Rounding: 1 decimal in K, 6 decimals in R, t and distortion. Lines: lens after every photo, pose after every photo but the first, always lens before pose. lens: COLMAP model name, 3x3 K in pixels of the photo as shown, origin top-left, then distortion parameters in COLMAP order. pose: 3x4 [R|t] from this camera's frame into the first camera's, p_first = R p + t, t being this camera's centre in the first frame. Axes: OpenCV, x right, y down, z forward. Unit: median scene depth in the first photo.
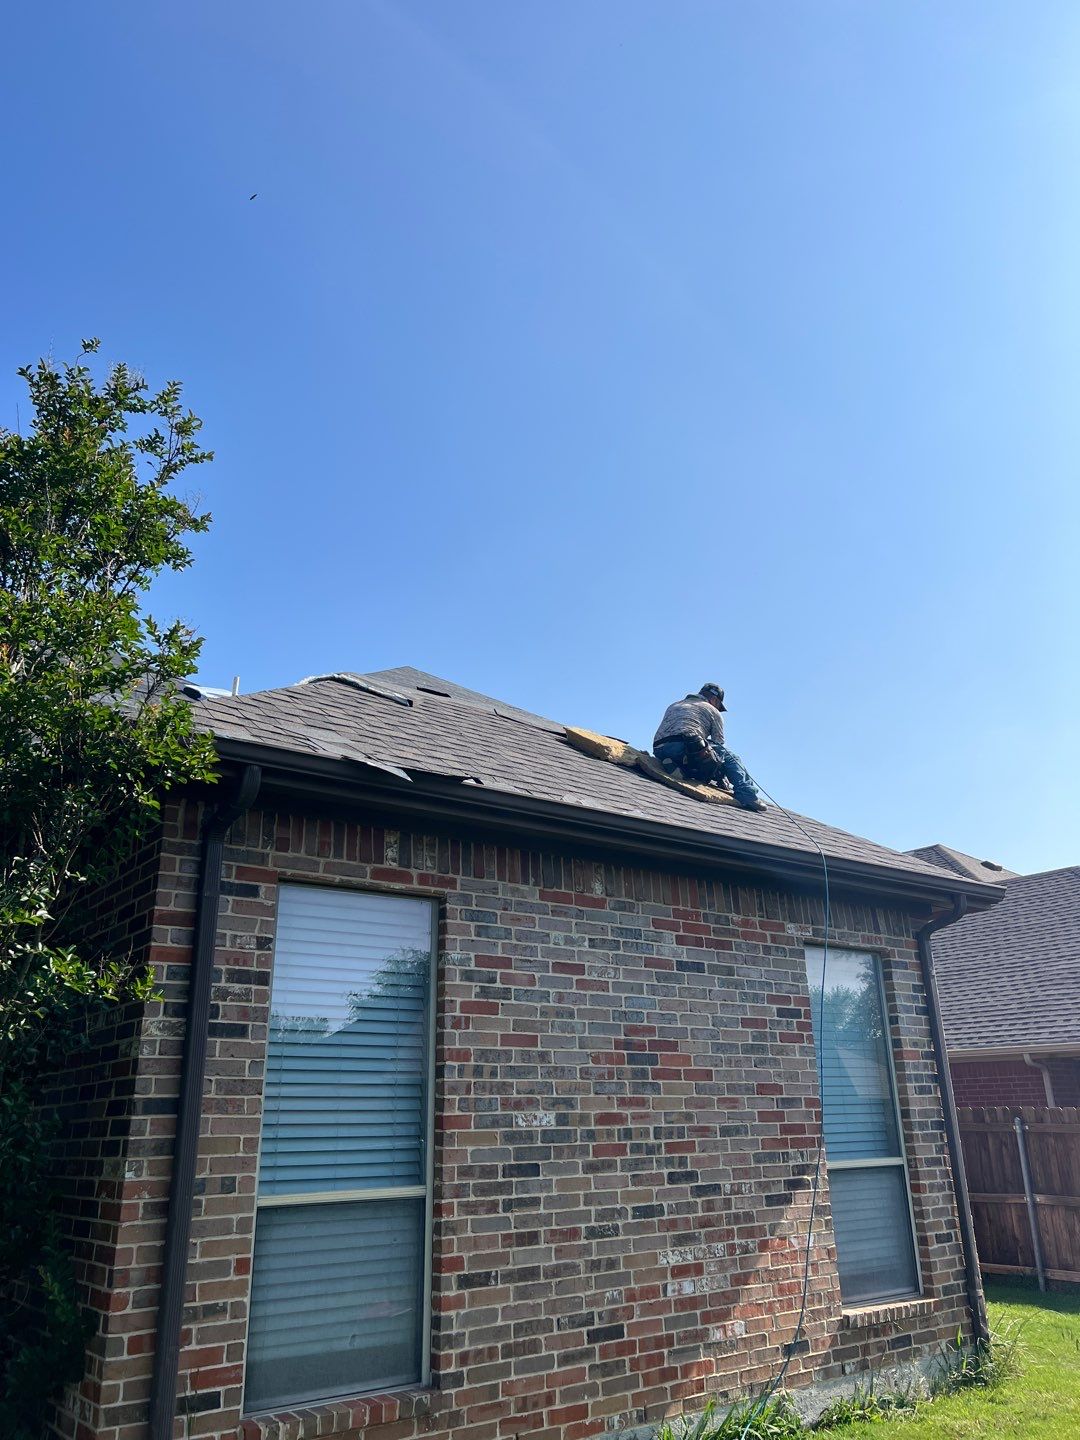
lens RADIAL K [[1045.8, 0, 535.8], [0, 1045.8, 735.3], [0, 0, 1]] dist [0.076873, -0.106160]
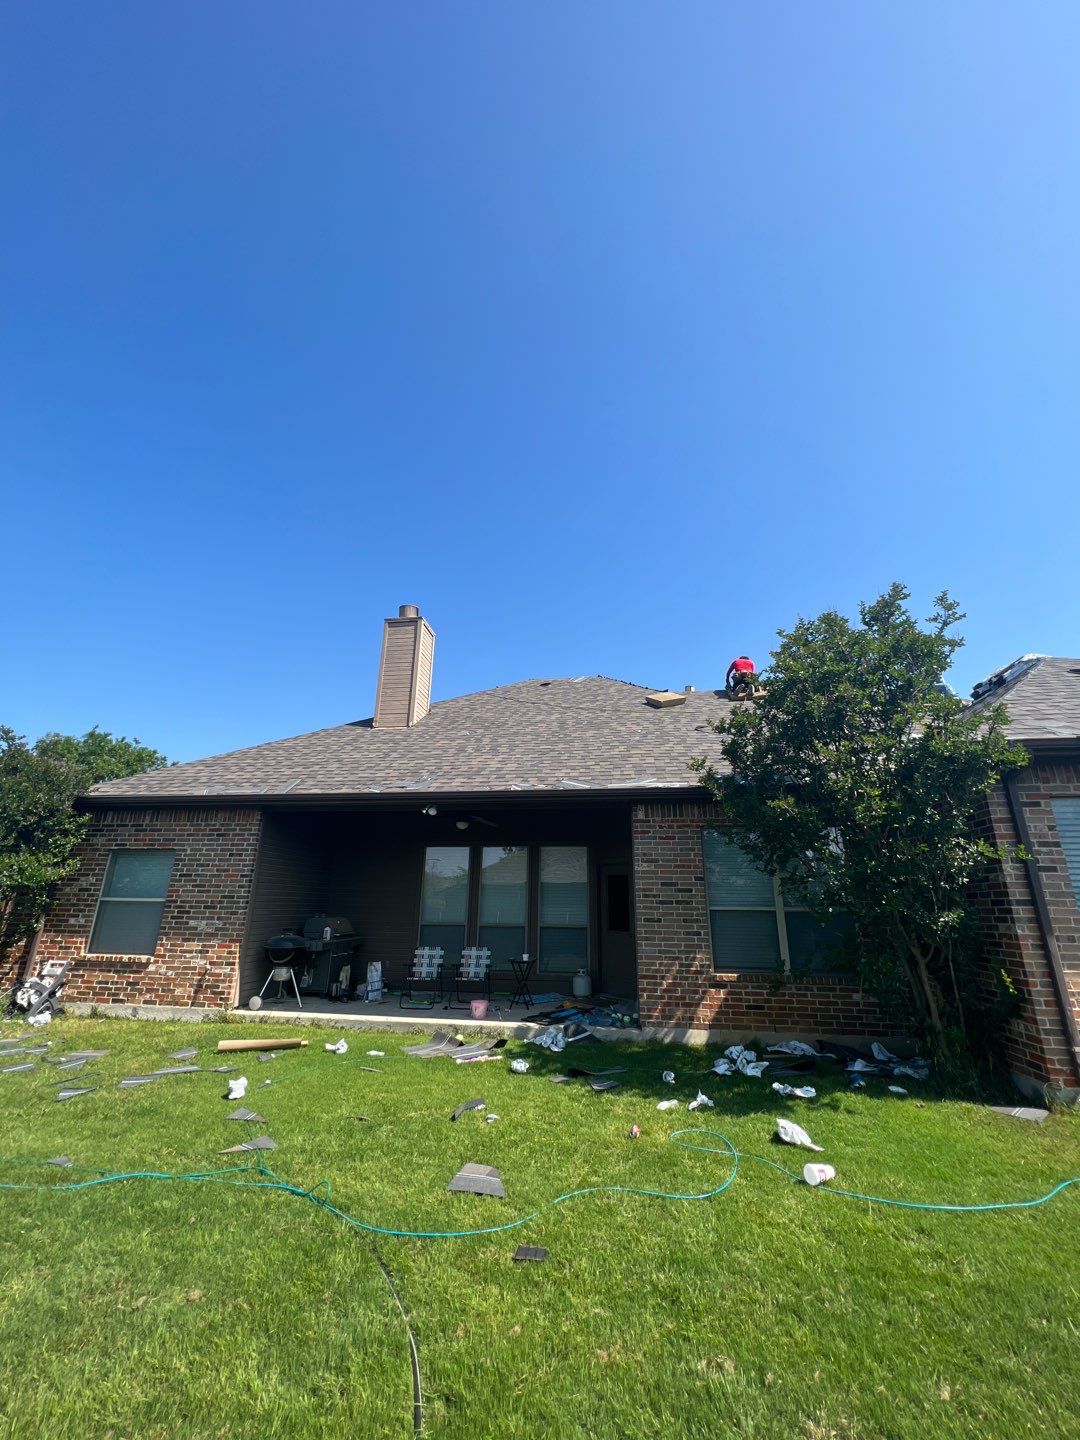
lens RADIAL K [[573.2, 0, 539.2], [0, 573.2, 723.5], [0, 0, 1]] dist [-0.003394, -0.000571]
pose [[0.705603, -0.191954, -0.682112, -0.167099], [0.222151, 0.974006, -0.044295, -0.191148], [0.672884, -0.120277, 0.729905, -0.522451]]
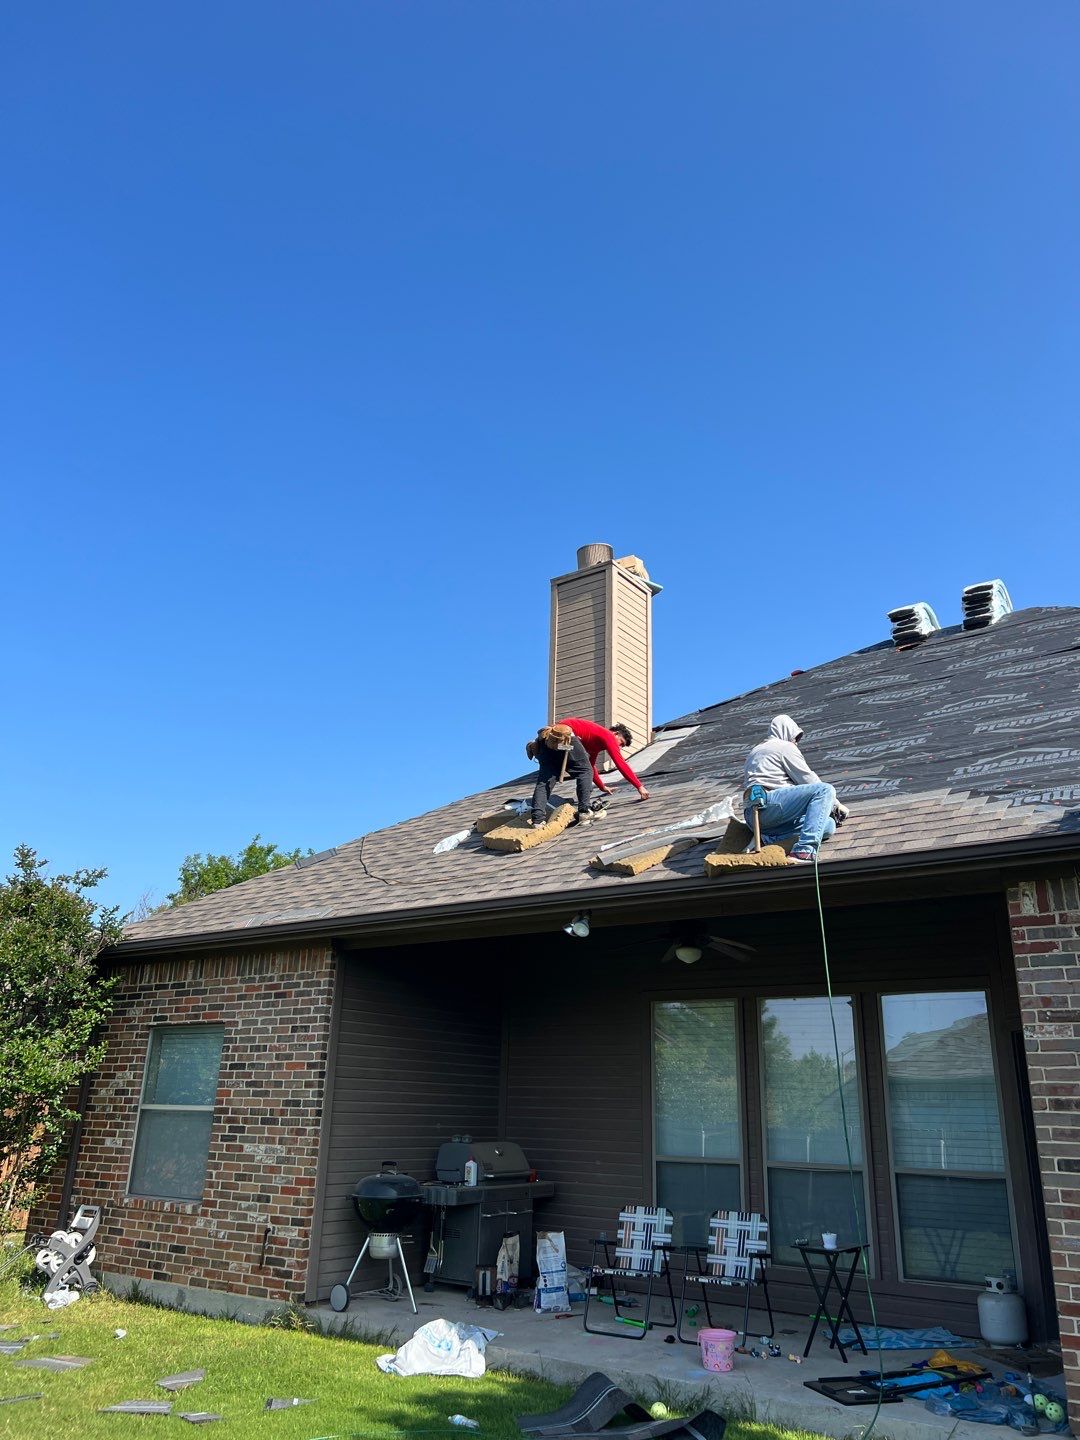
lens RADIAL K [[1073.8, 0, 540.0], [0, 1073.8, 720.0], [0, 0, 1]] dist [0.048462, -0.053403]
pose [[0.294653, -0.305640, -0.905408, -0.058065], [0.304546, 0.928102, -0.214191, -0.043229], [0.905776, -0.212626, 0.366550, -0.092259]]
